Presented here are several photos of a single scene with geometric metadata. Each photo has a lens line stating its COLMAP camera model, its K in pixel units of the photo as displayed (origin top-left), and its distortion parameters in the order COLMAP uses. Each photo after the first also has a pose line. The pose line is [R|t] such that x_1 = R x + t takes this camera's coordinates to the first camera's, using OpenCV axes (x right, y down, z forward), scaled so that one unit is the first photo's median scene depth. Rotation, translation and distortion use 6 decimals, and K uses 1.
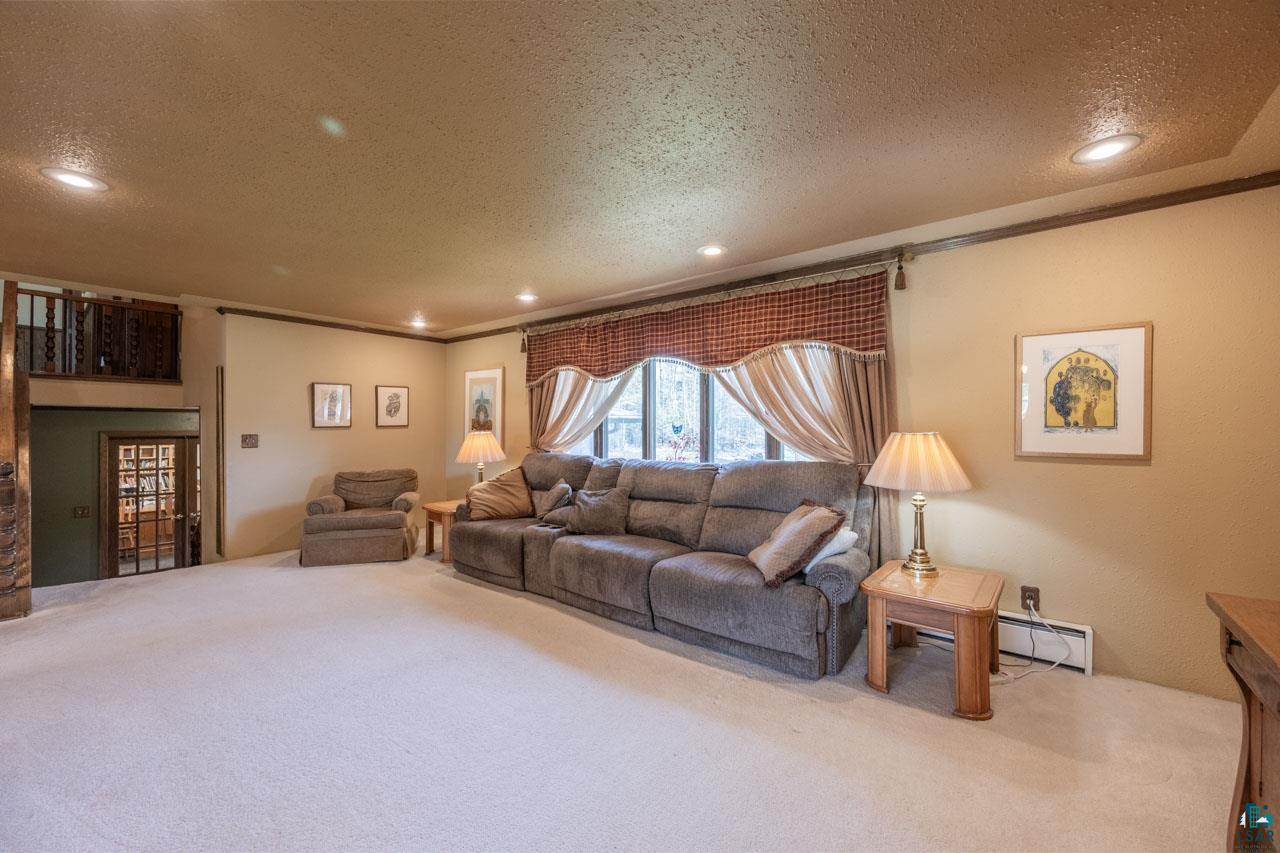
lens RADIAL K [[495.0, 0, 642.7], [0, 495.0, 424.8], [0, 0, 1]] dist [-0.000356, -0.000141]
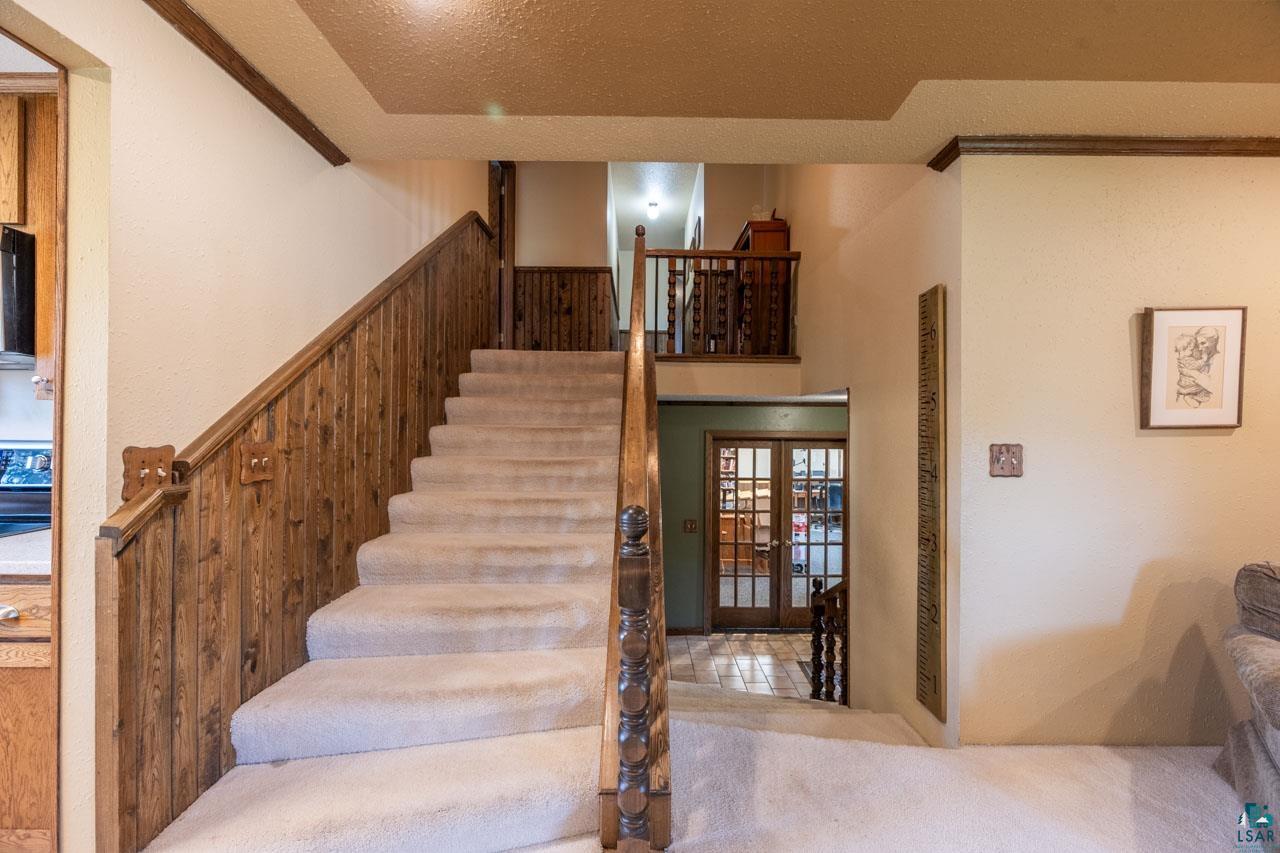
lens RADIAL K [[498.3, 0, 640.0], [0, 498.3, 424.3], [0, 0, 1]] dist [-0.001805, -0.000377]
pose [[0.619886, 0.002324, -0.784689, -0.554337], [-0.004093, 0.999992, -0.000271, 0.003760], [0.784682, 0.003380, 0.619890, 0.430305]]
